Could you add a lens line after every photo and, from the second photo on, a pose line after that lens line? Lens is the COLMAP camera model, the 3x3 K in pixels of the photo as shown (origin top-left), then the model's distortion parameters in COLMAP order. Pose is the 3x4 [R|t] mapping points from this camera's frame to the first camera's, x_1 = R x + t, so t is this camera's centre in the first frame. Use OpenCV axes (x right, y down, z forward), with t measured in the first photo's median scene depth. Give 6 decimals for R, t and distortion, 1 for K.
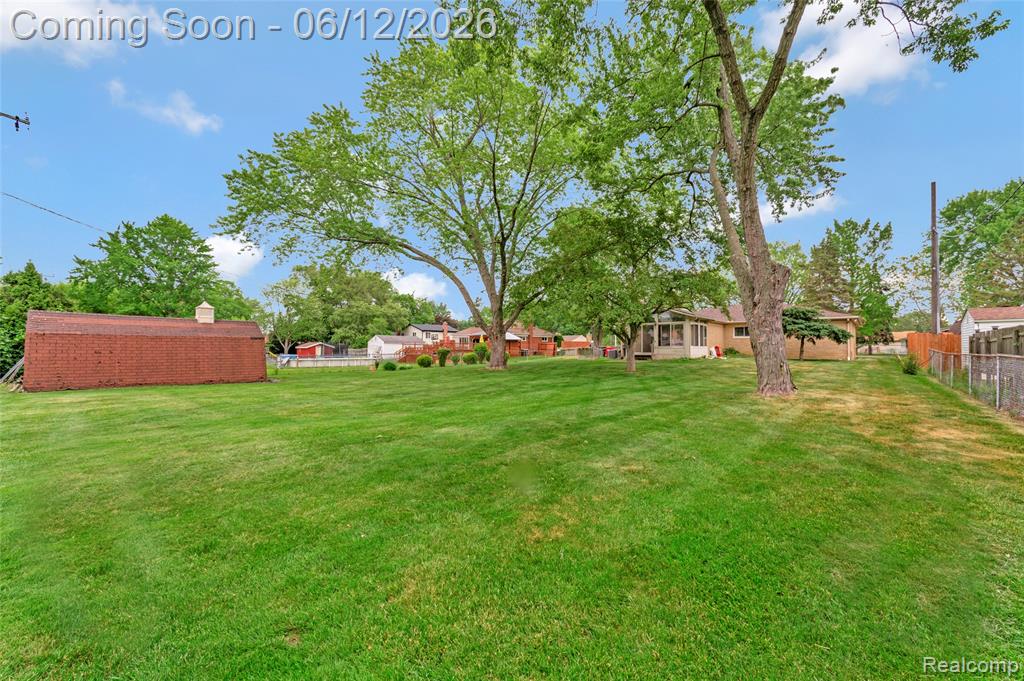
lens RADIAL K [[402.9, 0, 511.5], [0, 402.9, 345.1], [0, 0, 1]] dist [0.002393, 0.000056]
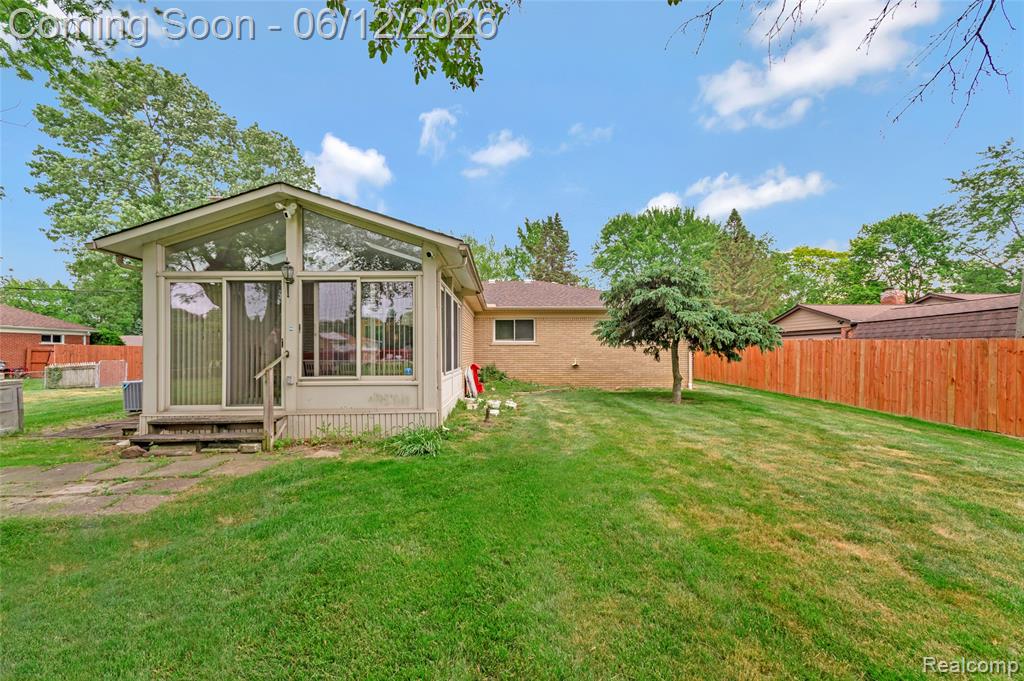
lens RADIAL K [[402.9, 0, 511.5], [0, 402.9, 345.1], [0, 0, 1]] dist [0.002393, 0.000056]
pose [[0.727730, 0.010811, 0.685779, 0.255813], [-0.004699, 0.999931, -0.010776, -0.011295], [-0.685848, 0.004620, 0.727730, 0.657009]]
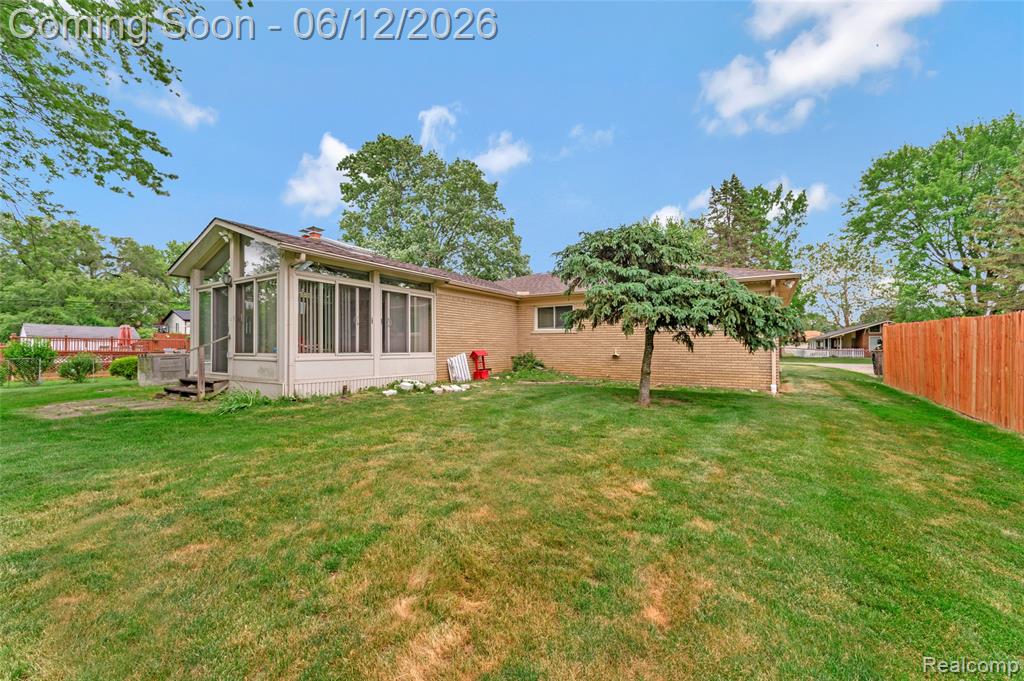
lens RADIAL K [[402.9, 0, 511.5], [0, 402.9, 345.1], [0, 0, 1]] dist [0.002393, 0.000056]
pose [[0.987330, 0.005417, 0.158587, 0.455926], [-0.006444, 0.999961, 0.005958, -0.005892], [-0.158548, -0.006904, 0.987327, 0.569194]]
